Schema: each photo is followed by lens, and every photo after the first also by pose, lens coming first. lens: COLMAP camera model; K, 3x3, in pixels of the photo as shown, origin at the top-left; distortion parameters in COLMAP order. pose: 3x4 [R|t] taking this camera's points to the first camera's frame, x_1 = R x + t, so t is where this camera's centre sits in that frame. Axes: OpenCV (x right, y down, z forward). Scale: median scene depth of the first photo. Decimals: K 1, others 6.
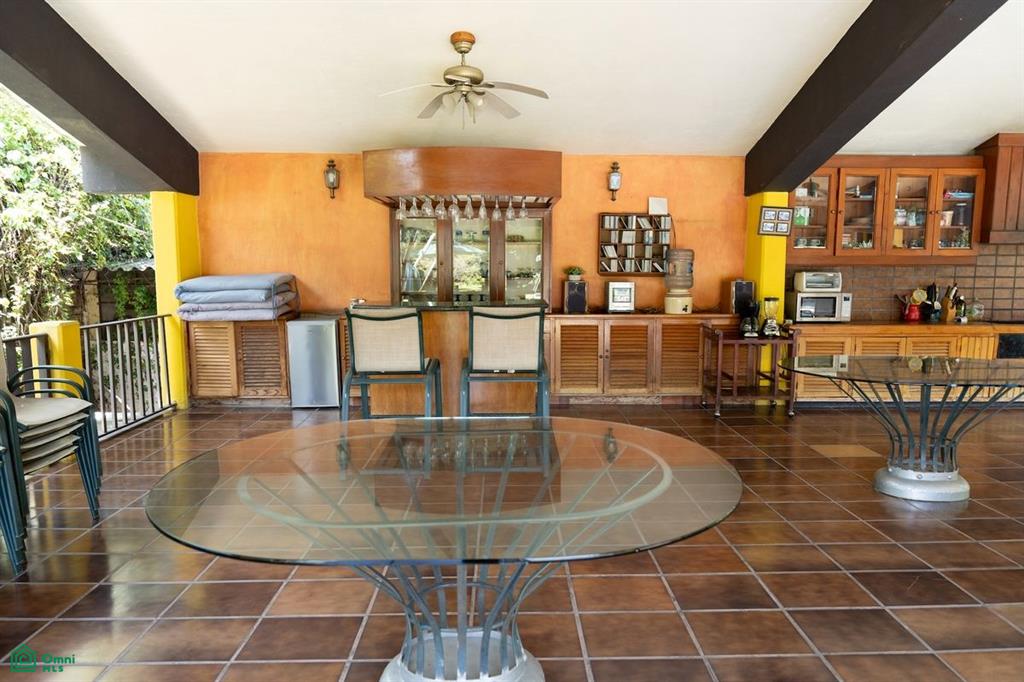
lens RADIAL K [[680.1, 0, 510.0], [0, 680.1, 338.2], [0, 0, 1]] dist [0.001845, -0.004325]
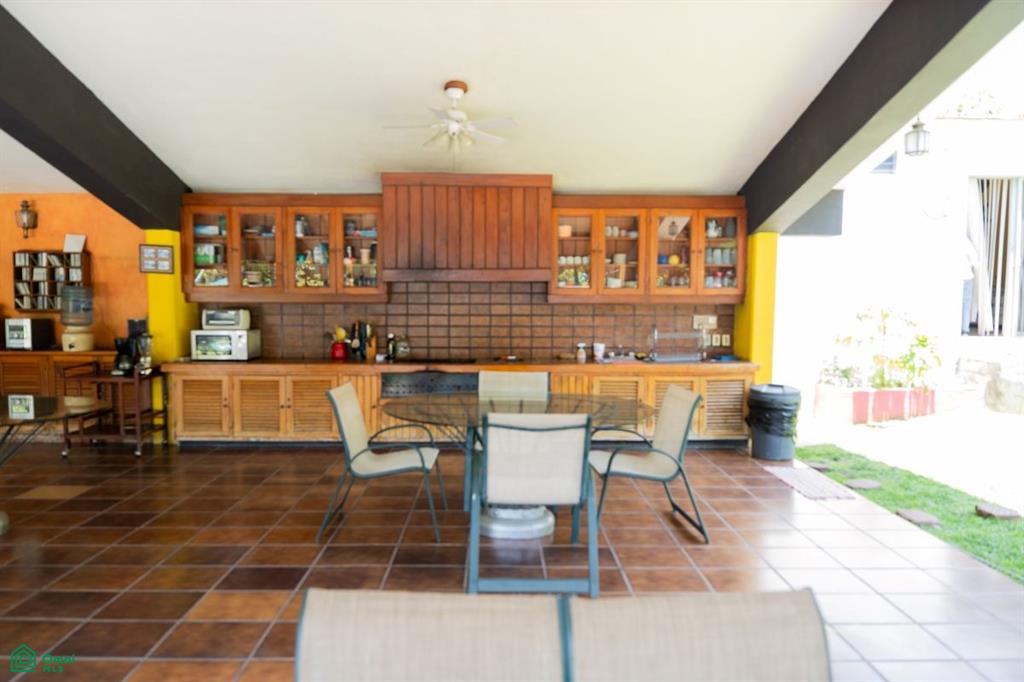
lens RADIAL K [[665.8, 0, 513.7], [0, 665.8, 342.2], [0, 0, 1]] dist [0.000489, 0.000969]
pose [[0.999708, 0.003269, -0.023952, 0.885087], [-0.004462, 0.998743, -0.049931, -0.002797], [0.023759, 0.050023, 0.998465, 0.040710]]
